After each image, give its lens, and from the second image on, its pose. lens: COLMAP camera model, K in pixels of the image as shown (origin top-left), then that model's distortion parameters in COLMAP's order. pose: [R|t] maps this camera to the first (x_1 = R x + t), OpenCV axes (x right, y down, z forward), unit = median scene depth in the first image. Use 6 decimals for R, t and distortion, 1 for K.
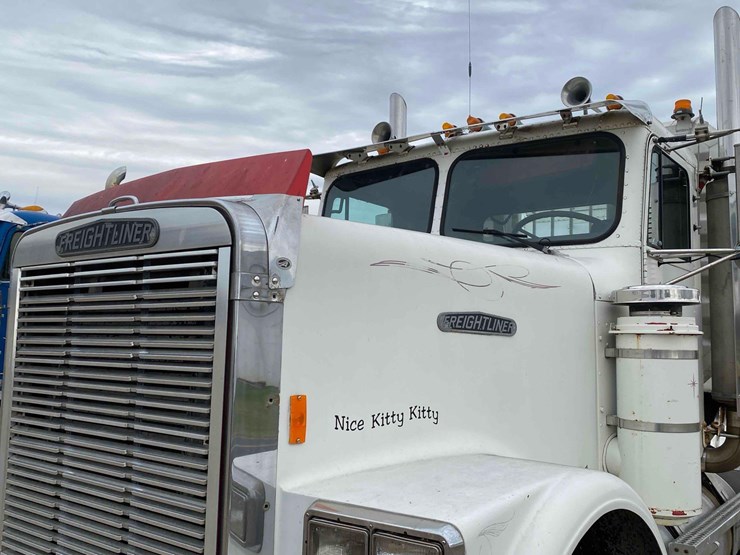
lens RADIAL K [[684.8, 0, 364.4], [0, 684.8, 290.4], [0, 0, 1]] dist [0.047629, 0.000000]
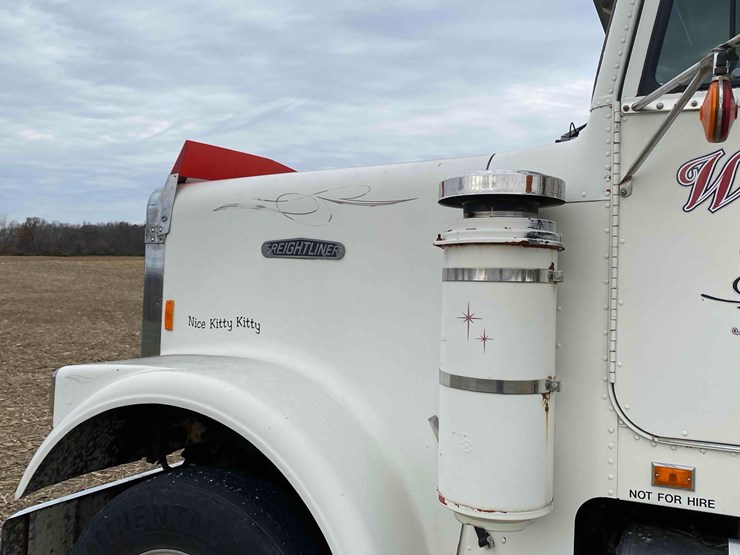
lens RADIAL K [[684.8, 0, 385.6], [0, 684.8, 278.0], [0, 0, 1]] dist [0.047629, 0.000000]
pose [[0.235792, -0.027286, -0.971420, 1.274101], [0.045656, 0.998813, -0.016974, 0.121762], [0.970730, -0.040348, 0.236758, 0.895425]]
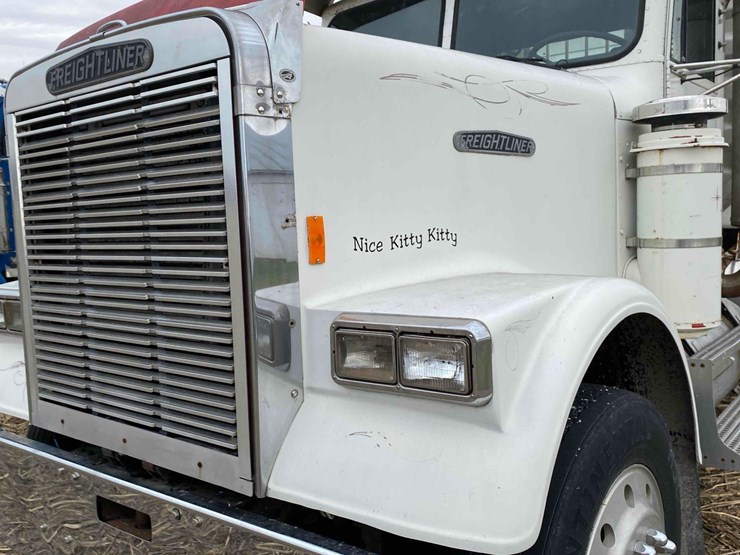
lens RADIAL K [[684.8, 0, 368.1], [0, 684.8, 283.1], [0, 0, 1]] dist [0.047629, 0.000000]
pose [[0.998224, -0.057996, -0.013583, -0.010199], [0.059457, 0.983889, 0.168607, 0.070199], [0.003585, -0.169115, 0.985590, 0.018564]]
